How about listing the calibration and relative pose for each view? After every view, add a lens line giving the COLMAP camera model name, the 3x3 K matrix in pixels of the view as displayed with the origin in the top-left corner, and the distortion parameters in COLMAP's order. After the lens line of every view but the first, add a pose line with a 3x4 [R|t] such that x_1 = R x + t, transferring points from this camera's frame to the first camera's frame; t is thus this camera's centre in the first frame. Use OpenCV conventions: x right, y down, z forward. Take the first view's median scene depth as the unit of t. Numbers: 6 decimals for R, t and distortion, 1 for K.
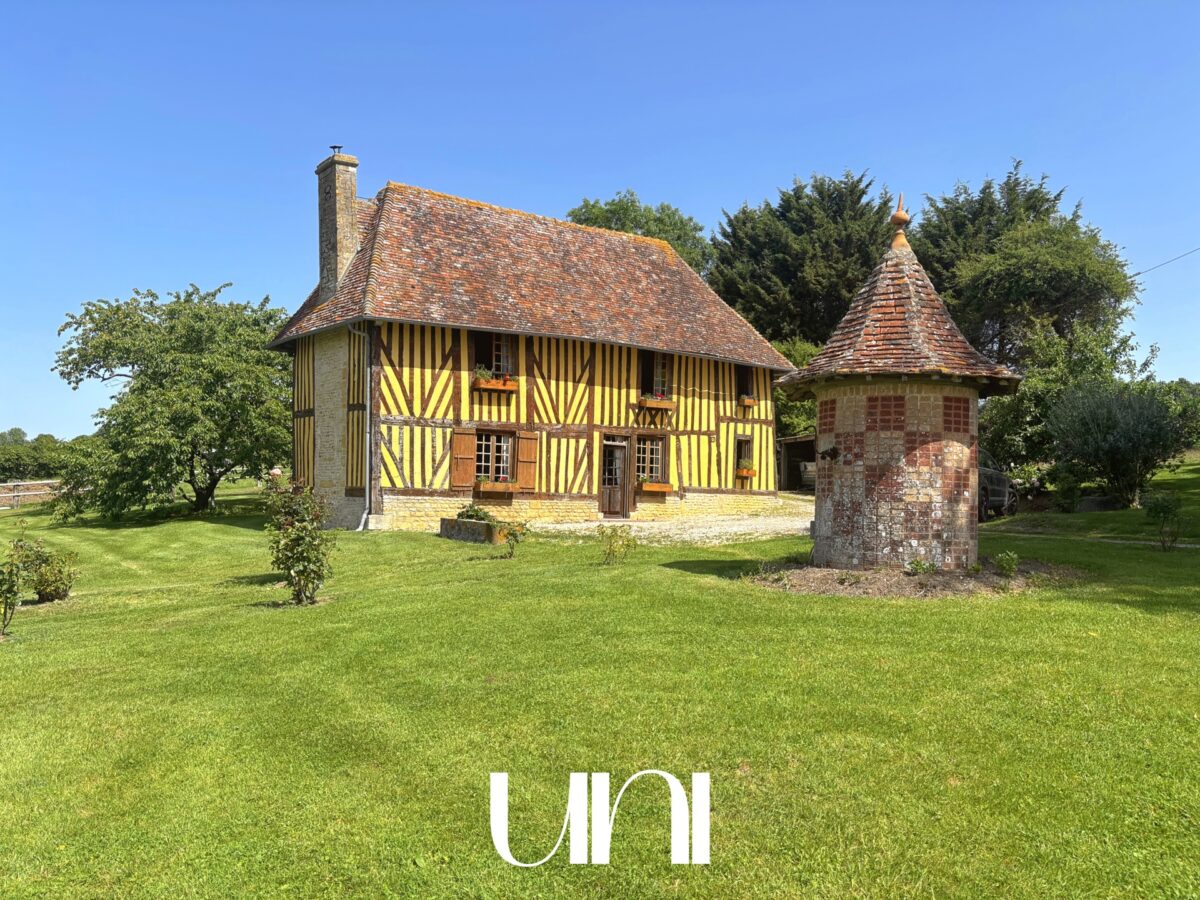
lens RADIAL K [[902.9, 0, 610.8], [0, 902.9, 451.8], [0, 0, 1]] dist [0.142206, -0.298313]
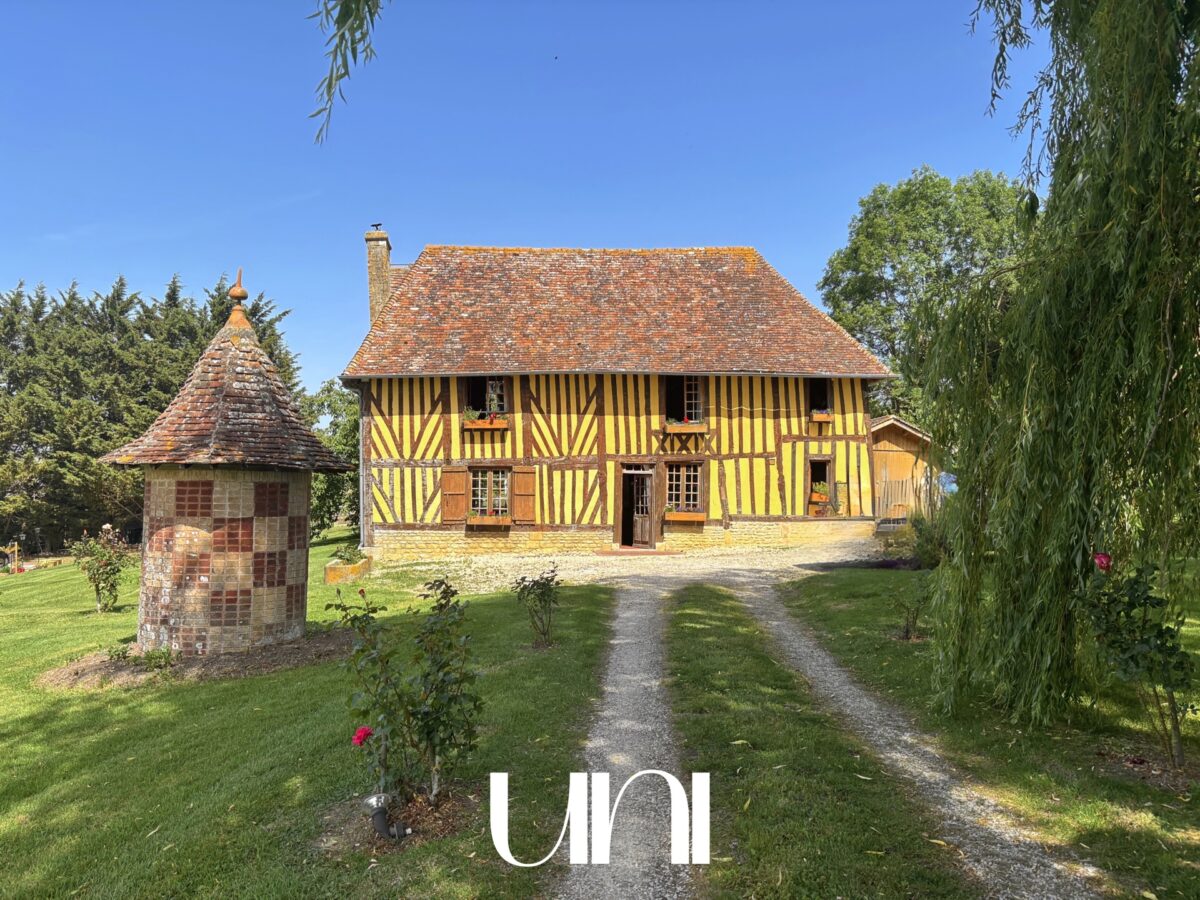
lens RADIAL K [[905.9, 0, 612.3], [0, 905.9, 448.4], [0, 0, 1]] dist [0.090301, -0.107820]
pose [[0.851150, -0.036598, -0.523646, 0.523960], [0.037039, 0.999267, -0.009634, -0.027925], [0.523615, -0.011196, 0.851881, 0.159946]]
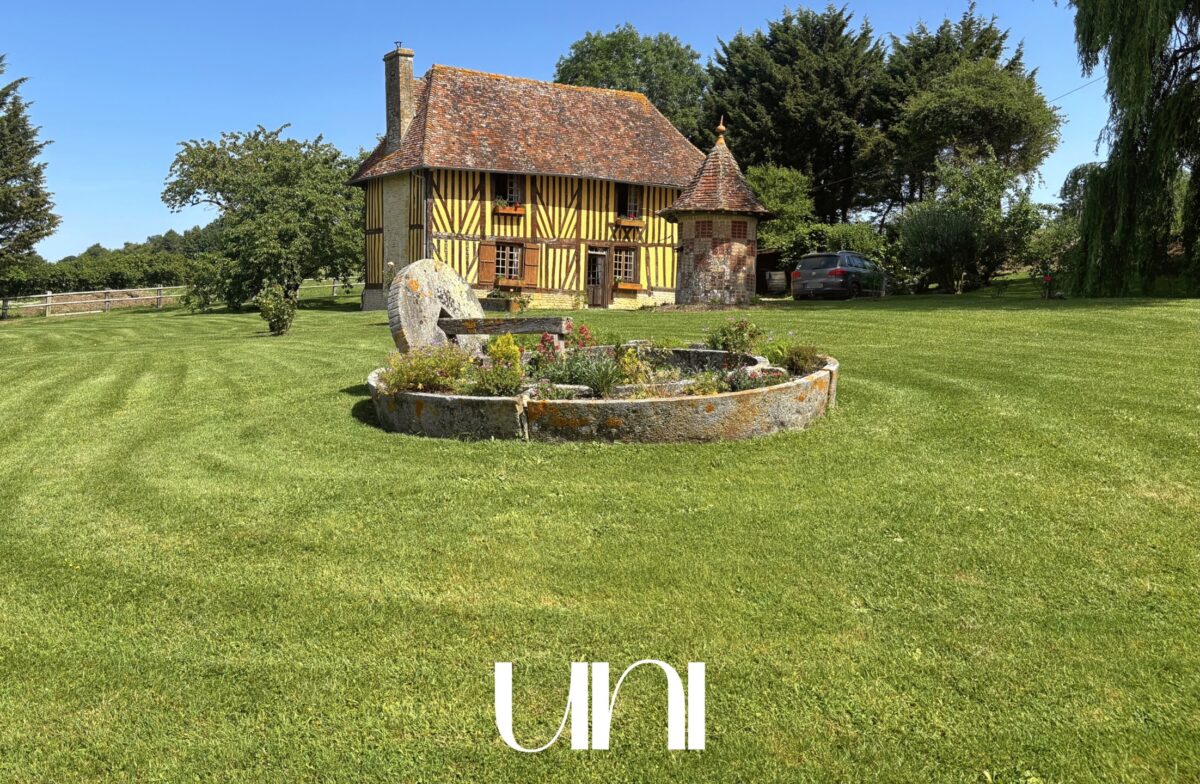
lens RADIAL K [[1024.2, 0, 519.6], [0, 1024.2, 286.0], [0, 0, 1]] dist [0.123786, -0.301102]
pose [[0.994332, 0.002342, -0.106298, 0.054700], [-0.001206, 0.999942, 0.010743, 0.025009], [0.106316, -0.010554, 0.994276, -0.549748]]
